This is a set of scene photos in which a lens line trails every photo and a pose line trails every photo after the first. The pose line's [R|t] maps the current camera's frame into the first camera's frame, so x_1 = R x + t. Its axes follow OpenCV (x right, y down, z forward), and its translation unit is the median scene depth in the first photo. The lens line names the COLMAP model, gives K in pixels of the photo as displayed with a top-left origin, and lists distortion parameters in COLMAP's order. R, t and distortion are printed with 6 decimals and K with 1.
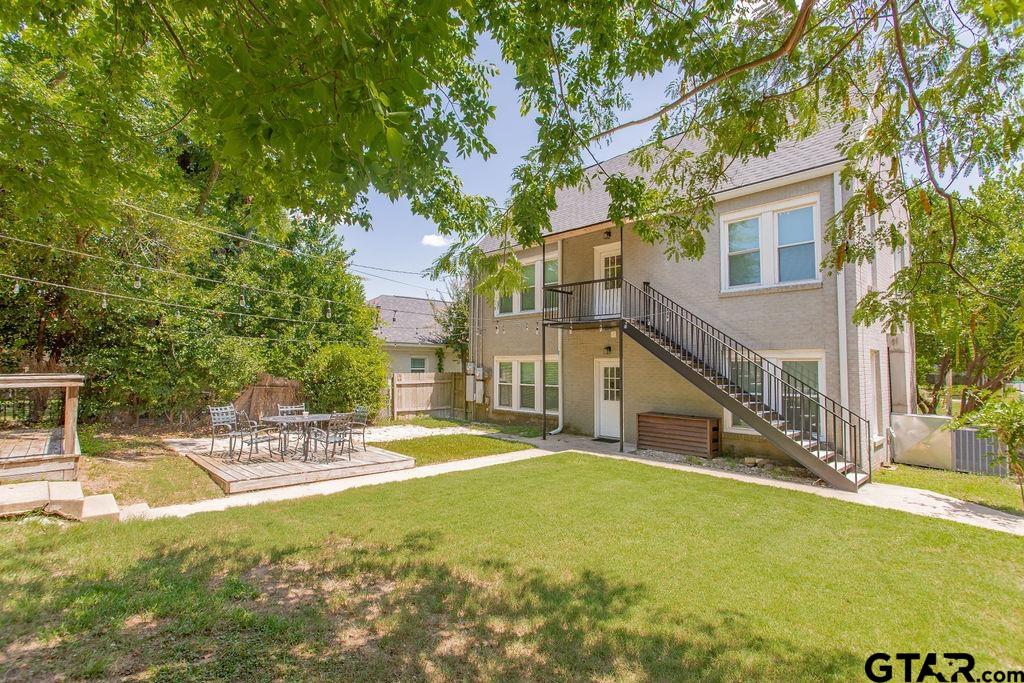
lens RADIAL K [[477.7, 0, 510.5], [0, 477.7, 345.6], [0, 0, 1]] dist [-0.001275, 0.000582]
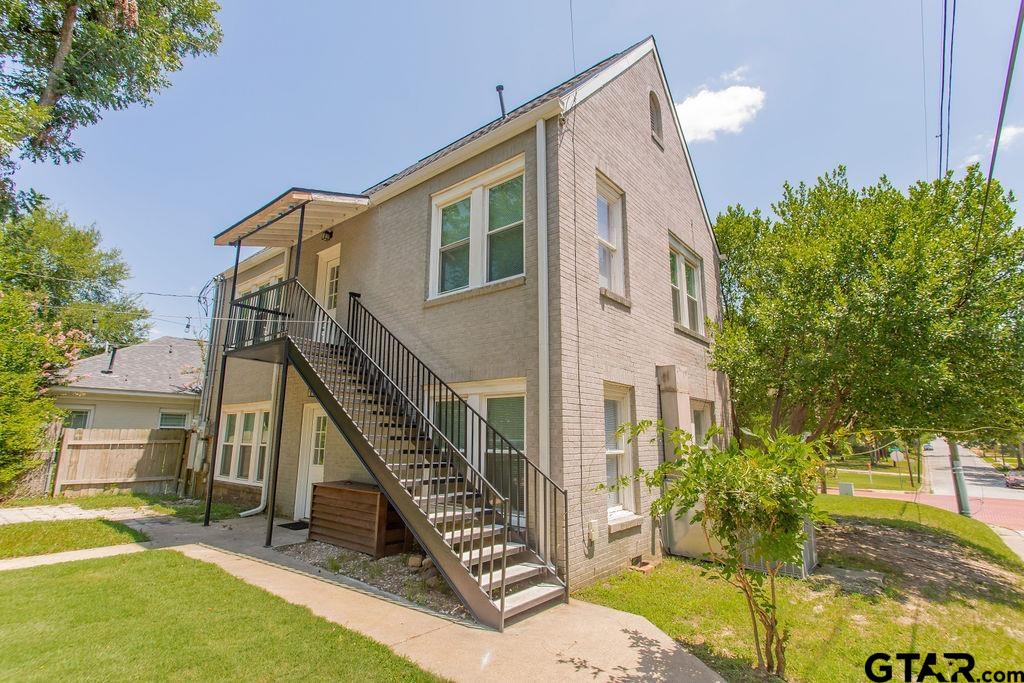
lens RADIAL K [[475.7, 0, 509.9], [0, 475.7, 345.7], [0, 0, 1]] dist [0.000537, 0.000203]
pose [[0.990988, 0.028441, 0.130899, 0.443492], [-0.009130, 0.989268, -0.145824, 0.047945], [-0.133641, 0.143314, 0.980613, 0.299362]]
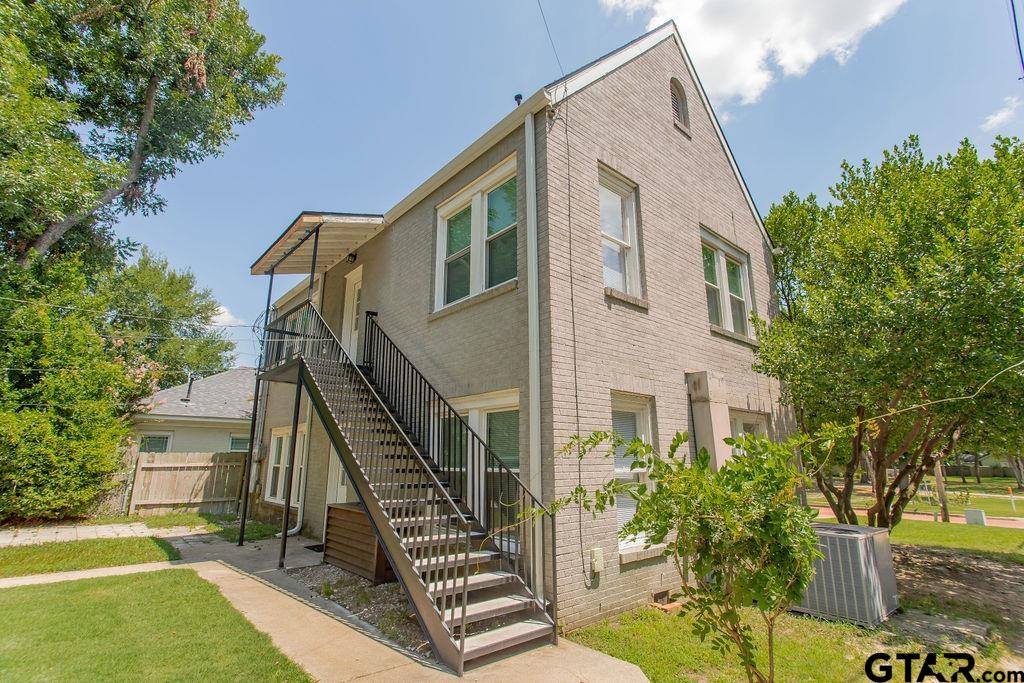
lens RADIAL K [[477.7, 0, 510.5], [0, 477.7, 345.6], [0, 0, 1]] dist [-0.001275, 0.000582]
pose [[0.999633, -0.010550, -0.024937, 0.532635], [0.005644, 0.981925, -0.189186, 0.054678], [0.026482, 0.188976, 0.981625, 0.332610]]
